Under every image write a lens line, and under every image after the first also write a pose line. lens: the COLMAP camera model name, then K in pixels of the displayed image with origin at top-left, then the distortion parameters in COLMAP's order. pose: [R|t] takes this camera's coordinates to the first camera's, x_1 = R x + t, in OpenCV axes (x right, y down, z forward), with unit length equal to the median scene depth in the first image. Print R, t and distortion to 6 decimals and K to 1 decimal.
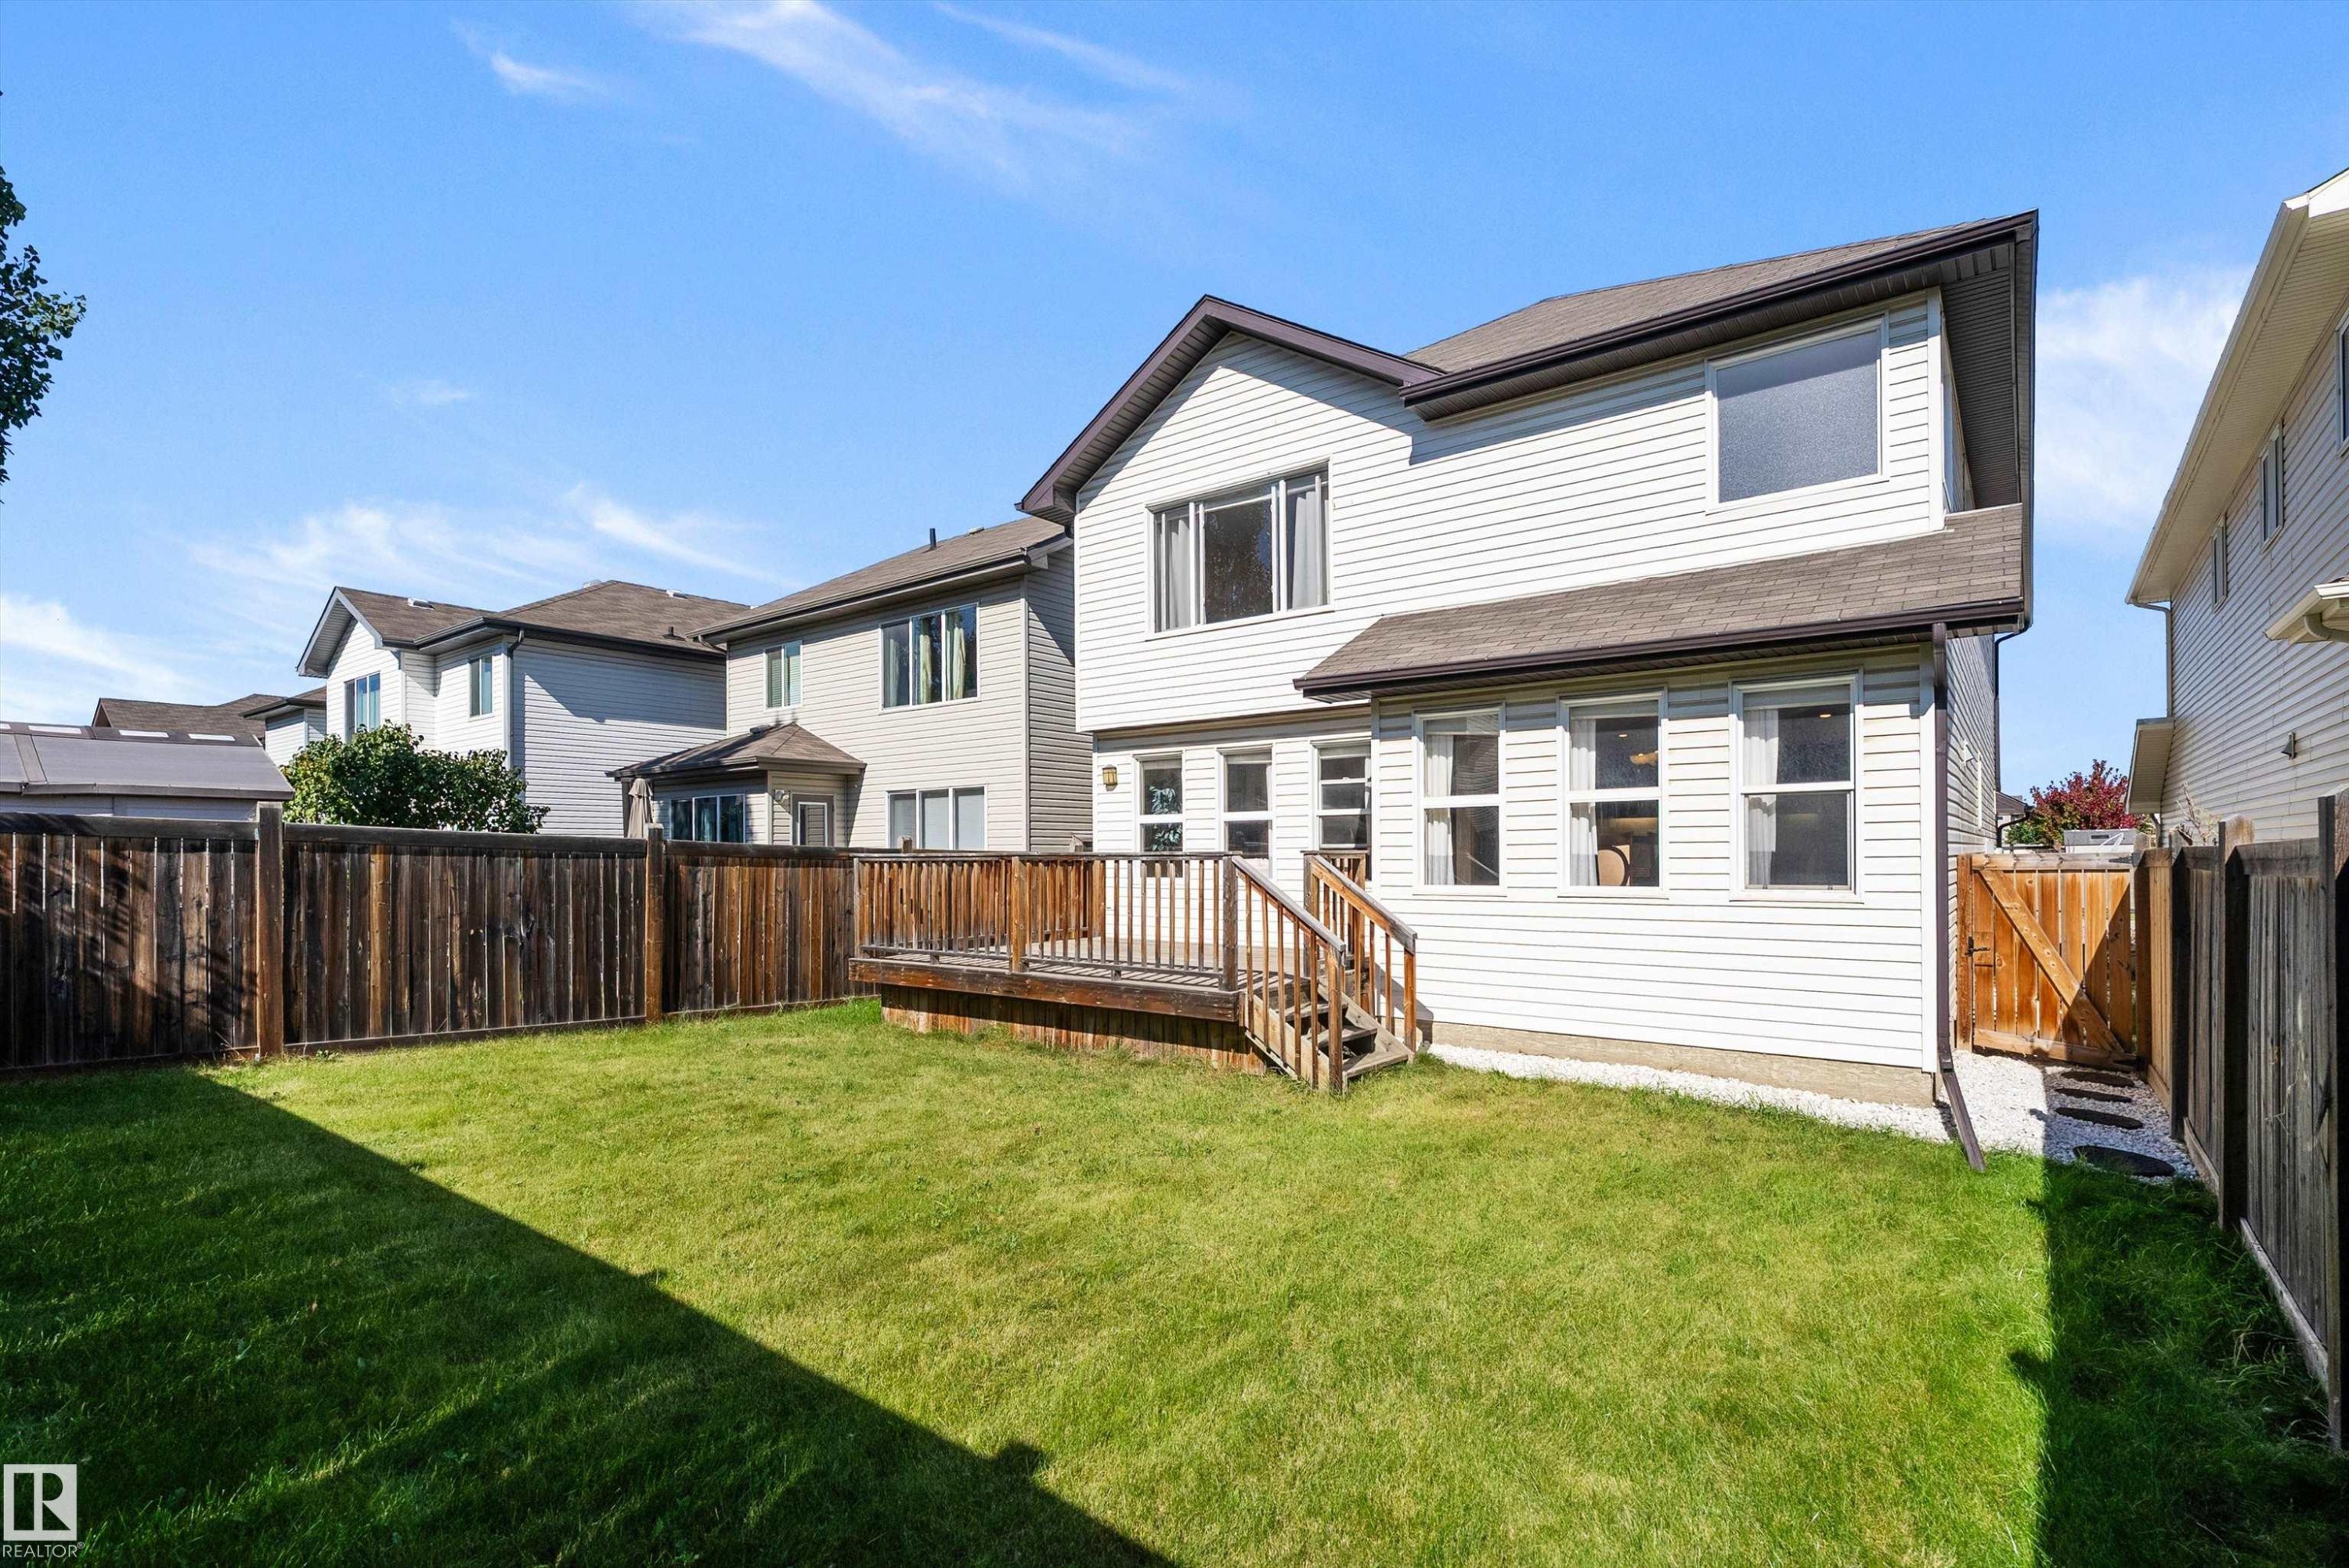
lens RADIAL K [[1073.7, 0, 1183.1], [0, 1073.7, 849.1], [0, 0, 1]] dist [0.001680, 0.000174]
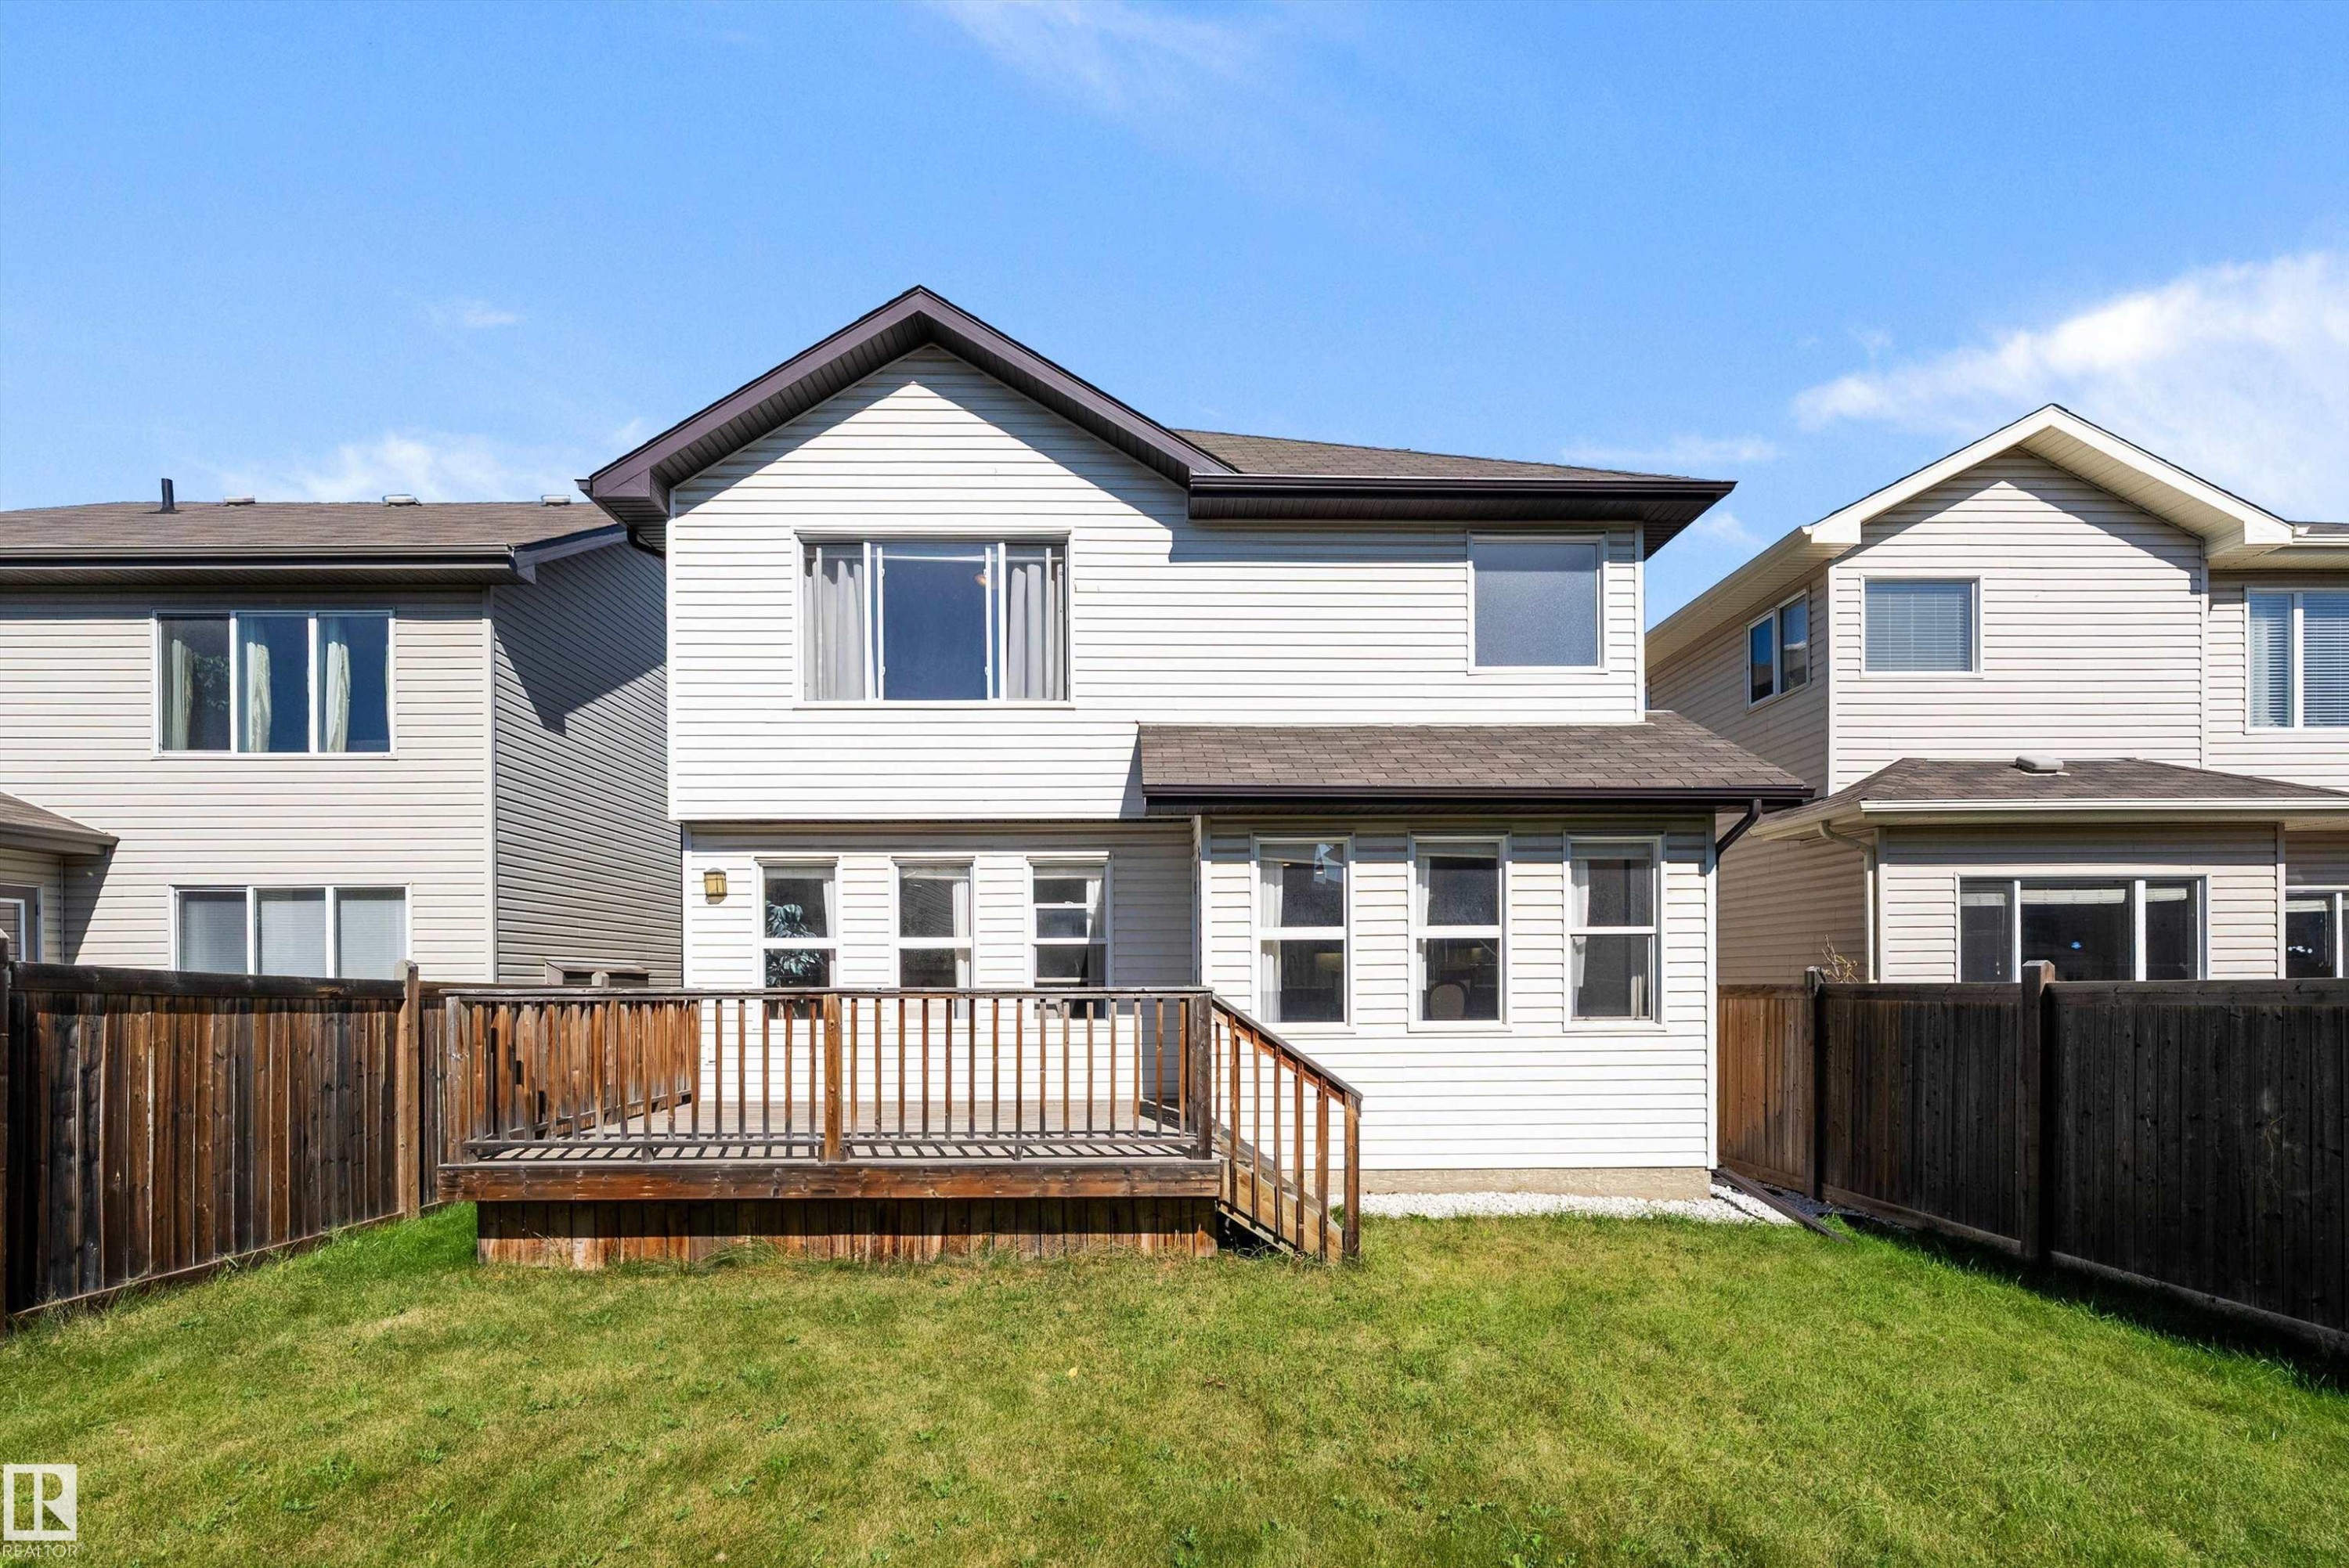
lens RADIAL K [[1081.6, 0, 1168.7], [0, 1081.6, 988.1], [0, 0, 1]] dist [-0.002313, 0.000031]
pose [[0.787820, 0.000251, 0.615905, -0.336711], [-0.003062, 0.999989, 0.003509, 0.000580], [-0.615898, -0.004651, 0.787812, 0.262567]]
